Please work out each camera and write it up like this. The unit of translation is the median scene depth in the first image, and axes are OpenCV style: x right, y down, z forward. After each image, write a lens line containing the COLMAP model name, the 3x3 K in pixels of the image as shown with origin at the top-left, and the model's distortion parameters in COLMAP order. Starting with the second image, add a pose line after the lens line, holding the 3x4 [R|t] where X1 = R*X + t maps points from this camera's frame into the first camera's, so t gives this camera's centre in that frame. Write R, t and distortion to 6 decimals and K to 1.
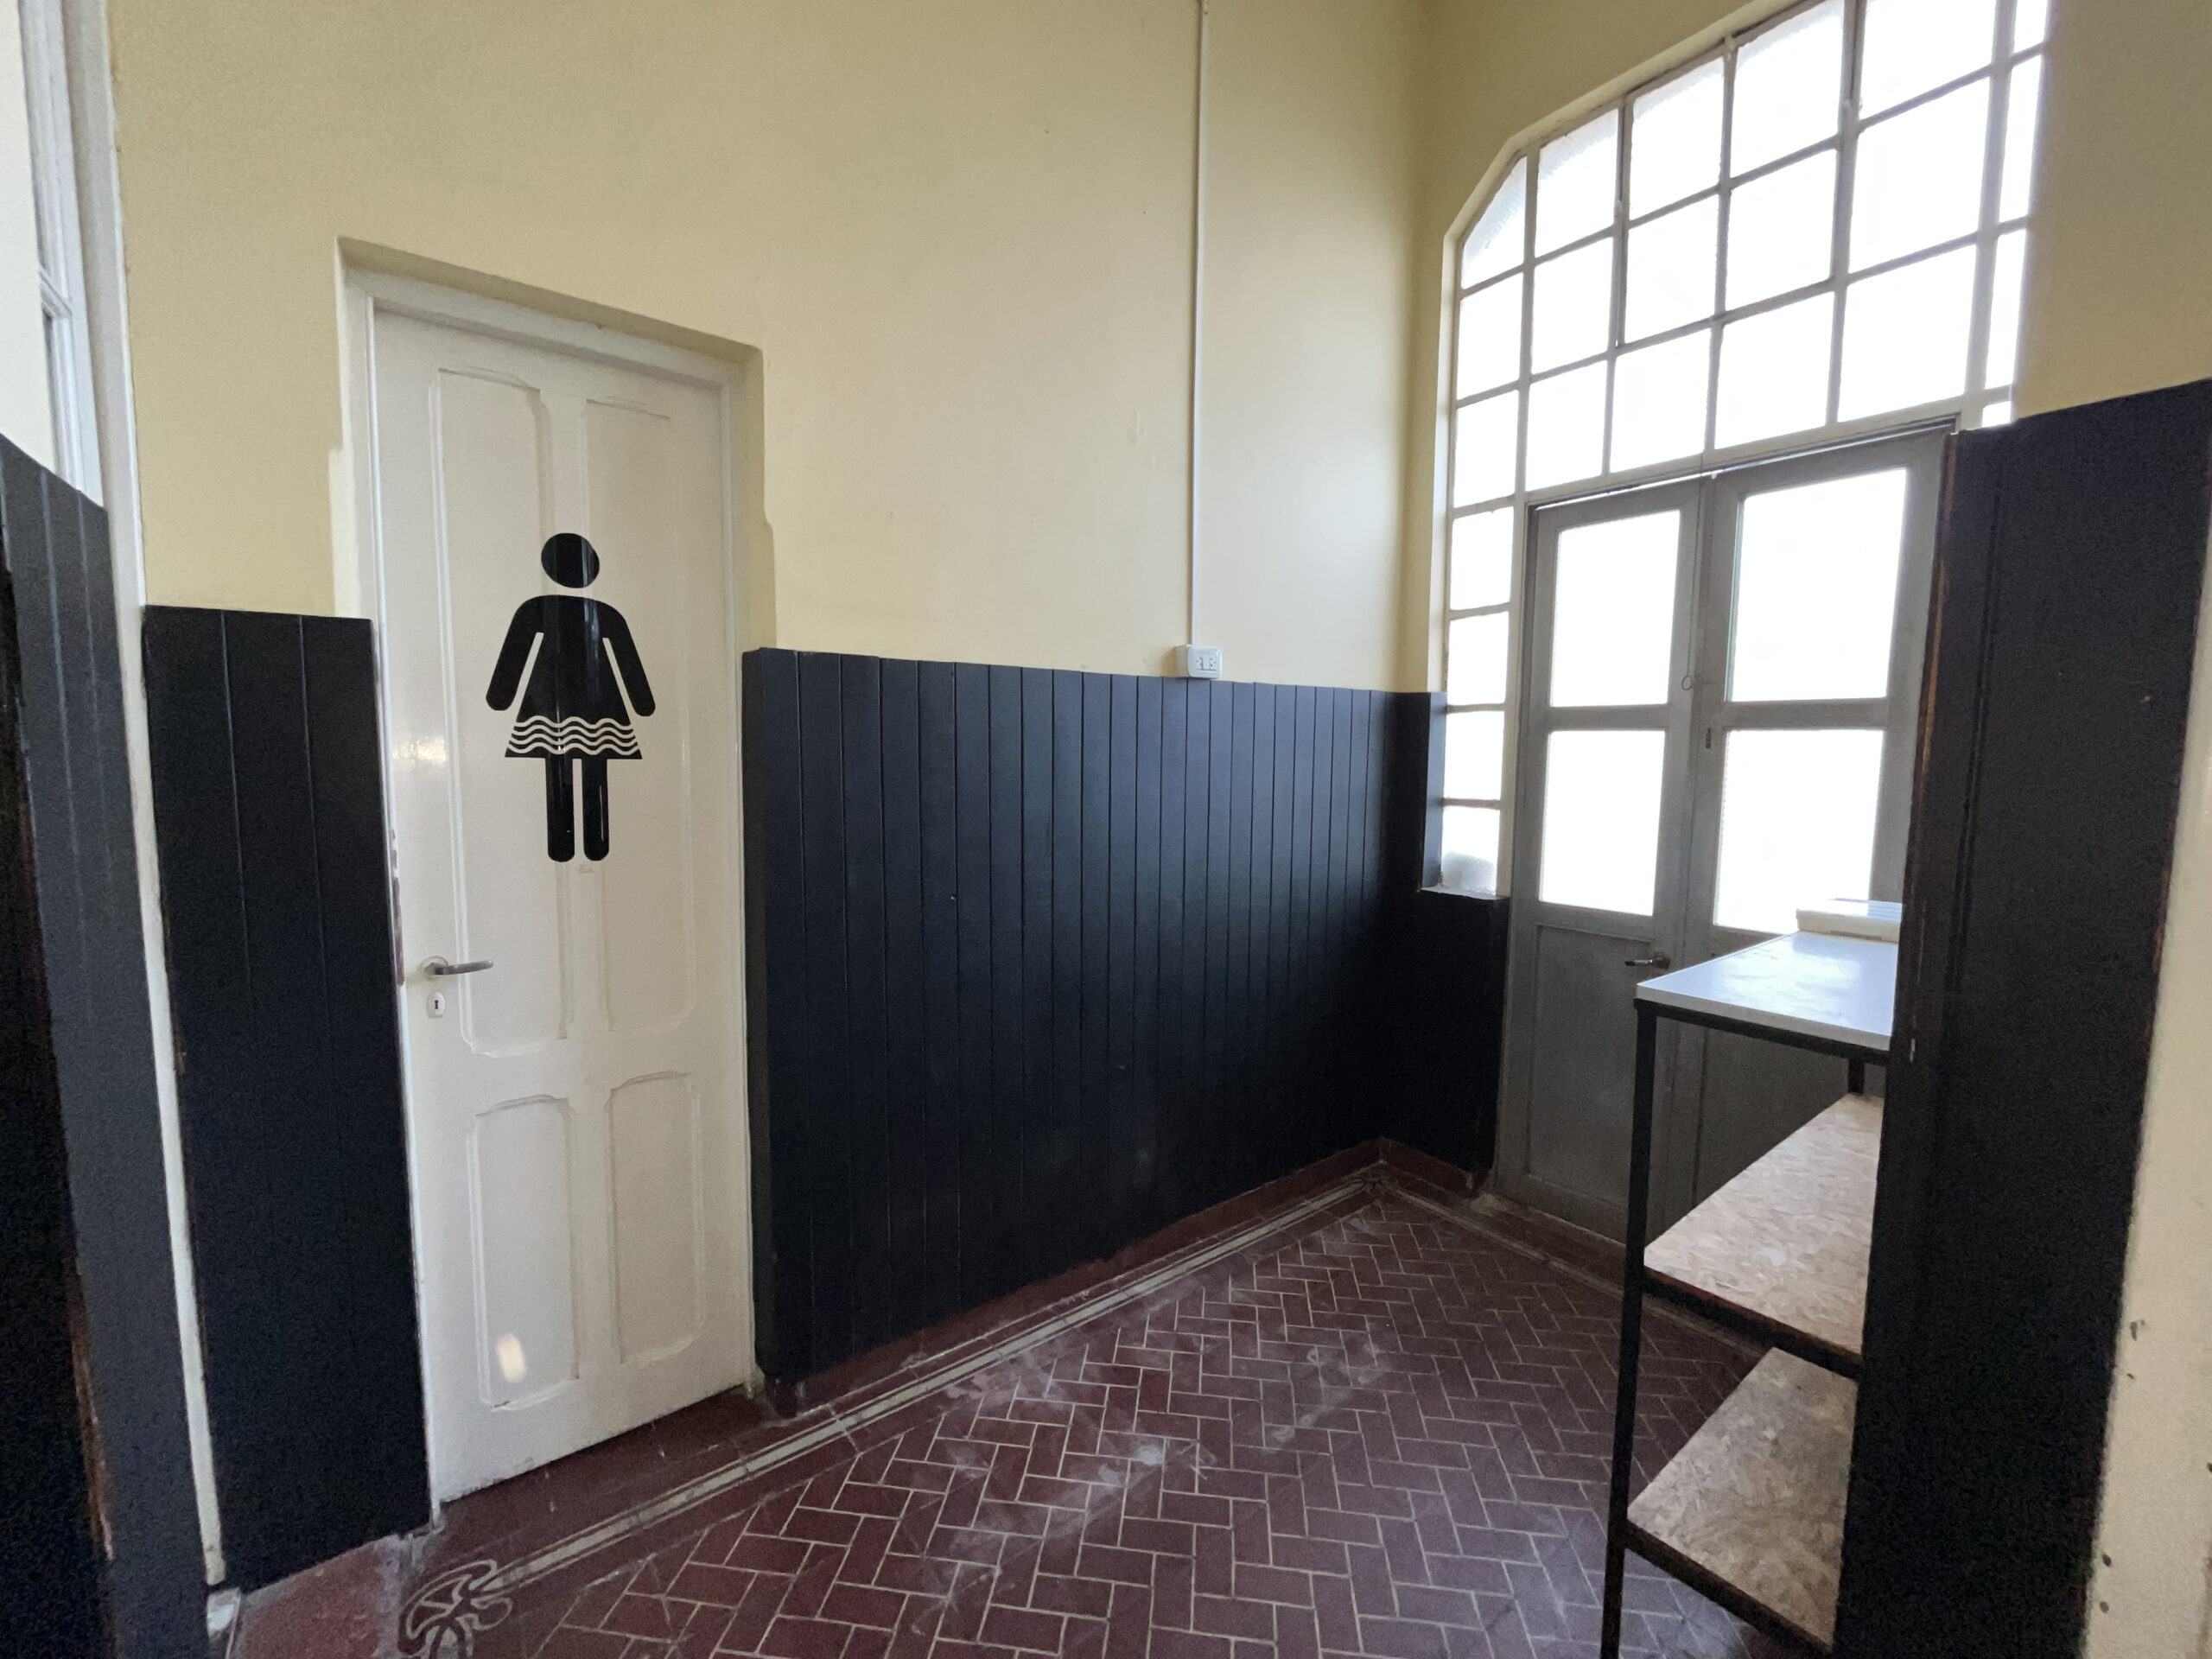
lens RADIAL K [[896.7, 0, 1101.6], [0, 896.7, 825.1], [0, 0, 1]] dist [-0.002440, -0.000361]
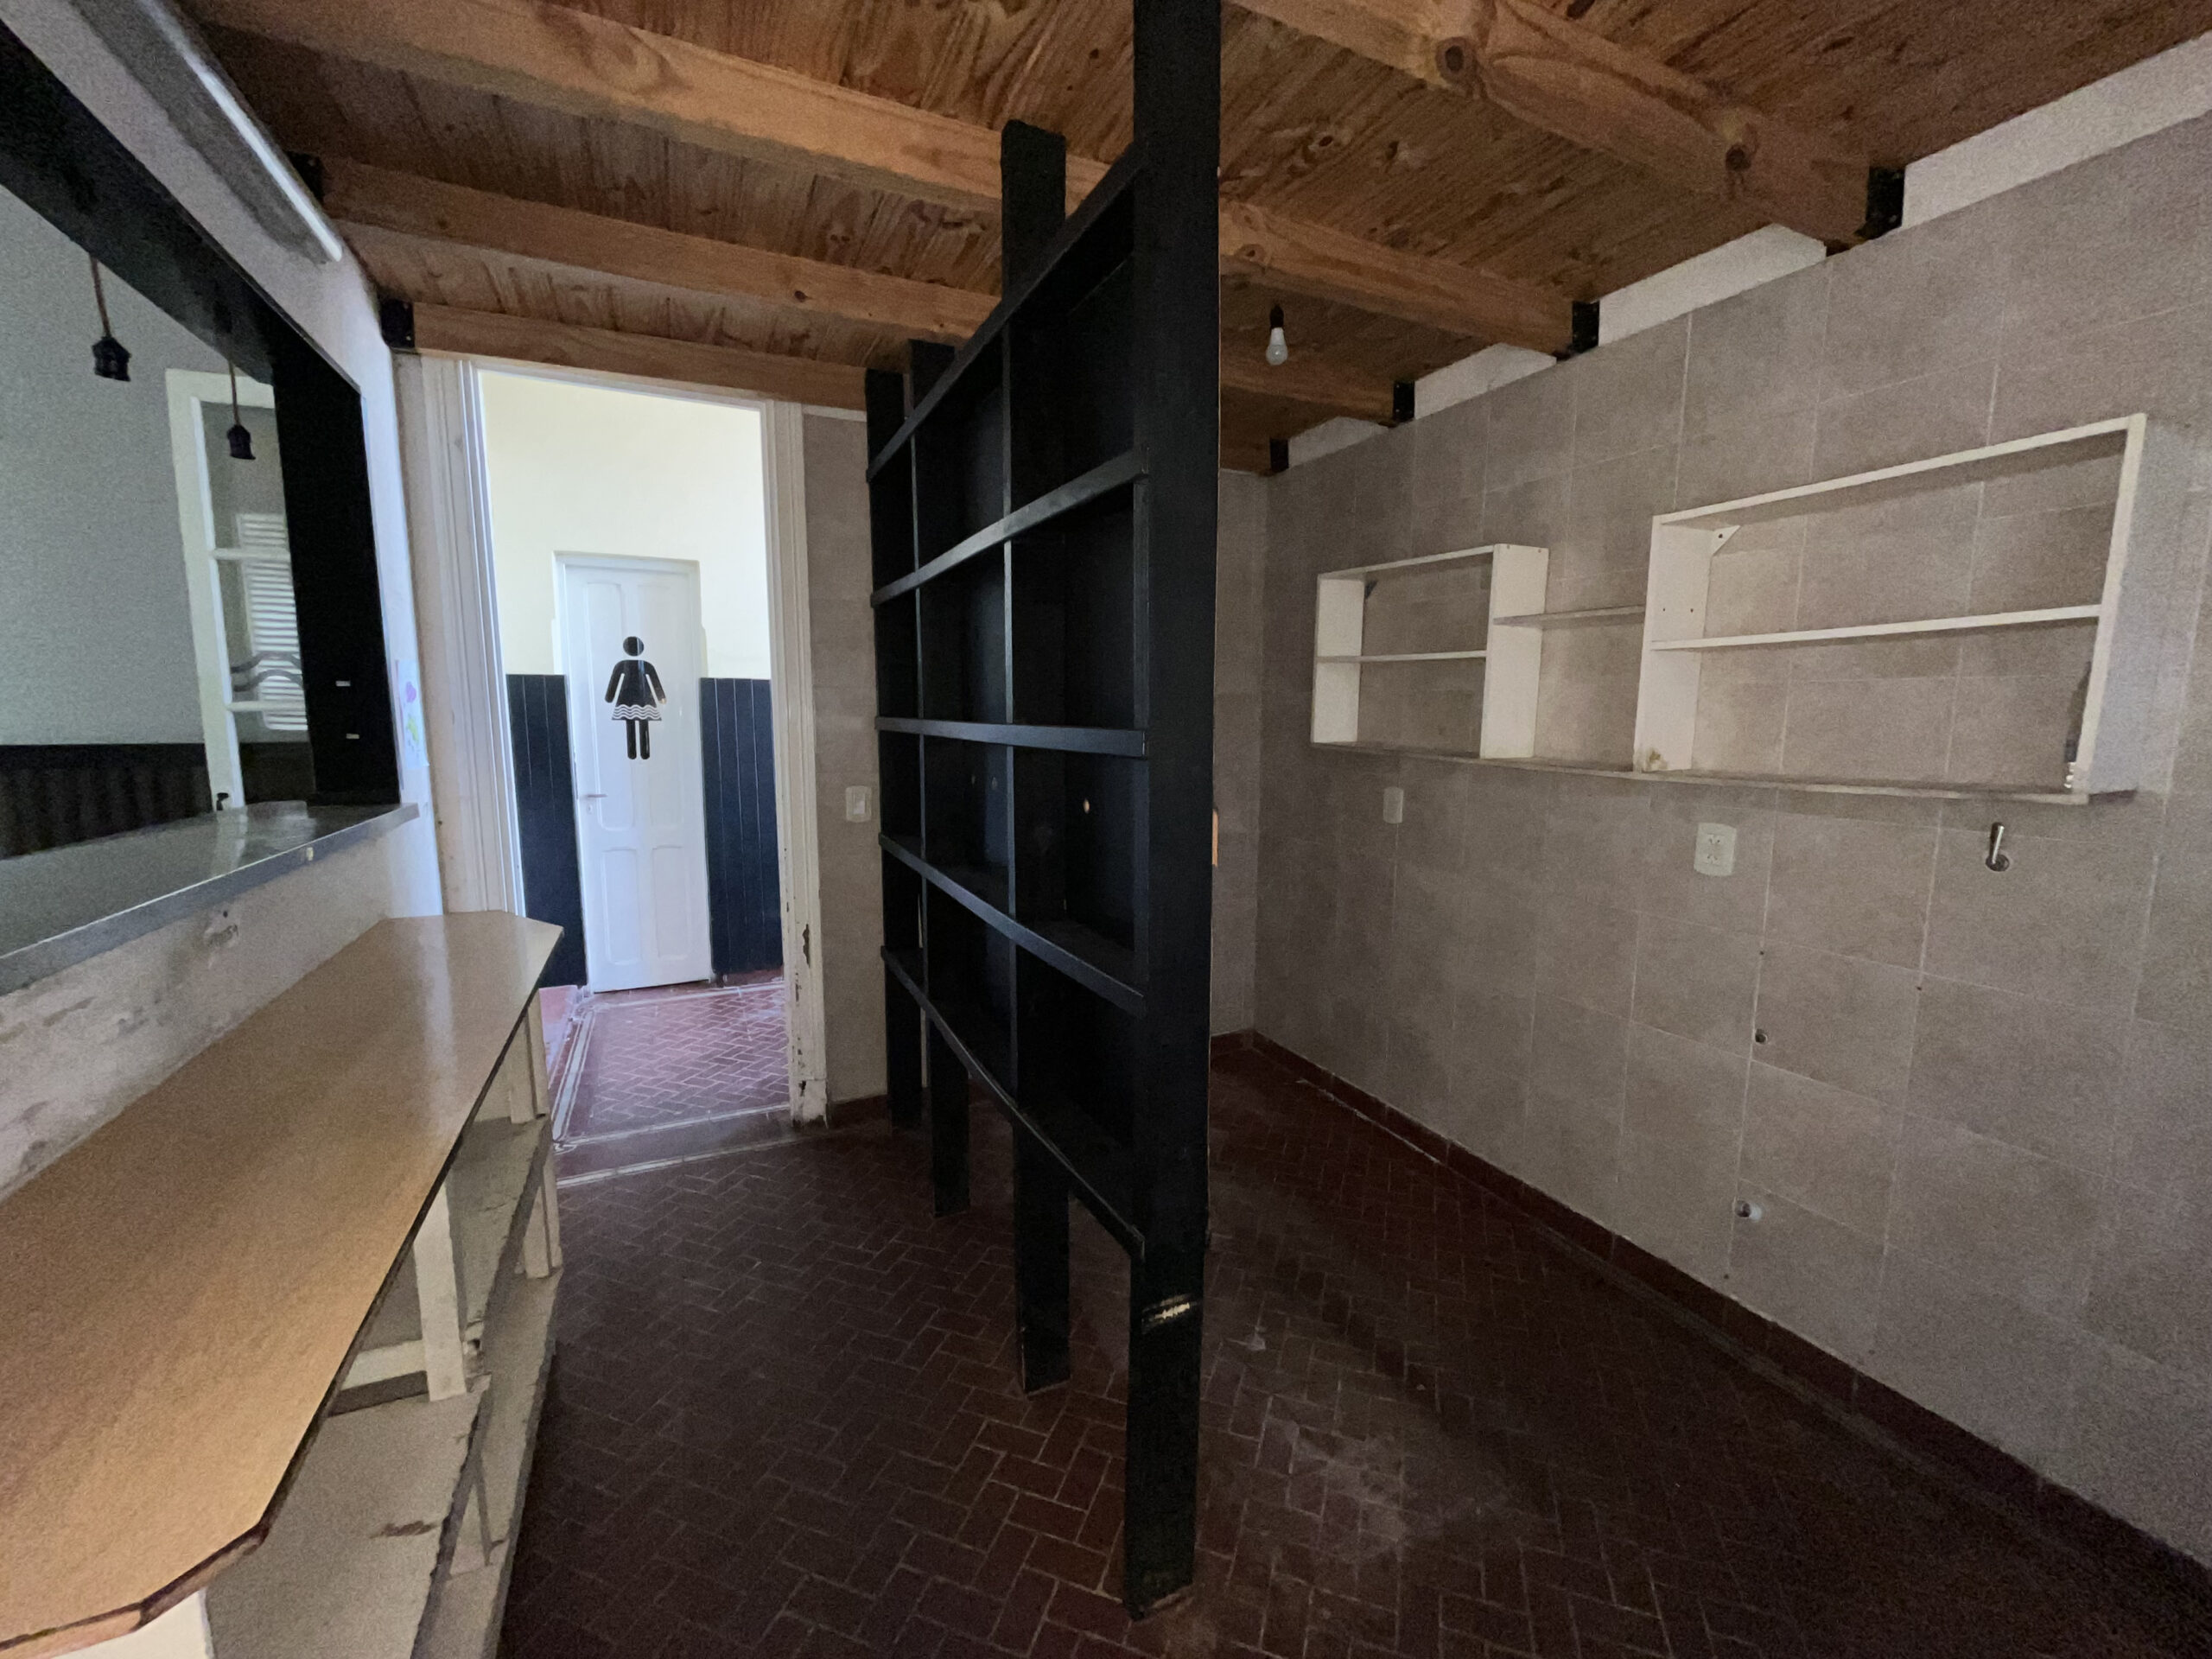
lens RADIAL K [[890.9, 0, 1111.0], [0, 890.9, 825.6], [0, 0, 1]] dist [-0.000865, -0.000155]
pose [[0.980056, 0.024596, -0.197192, 1.344921], [-0.016557, 0.998967, 0.042313, 0.104490], [0.198029, -0.038204, 0.979451, -1.346229]]
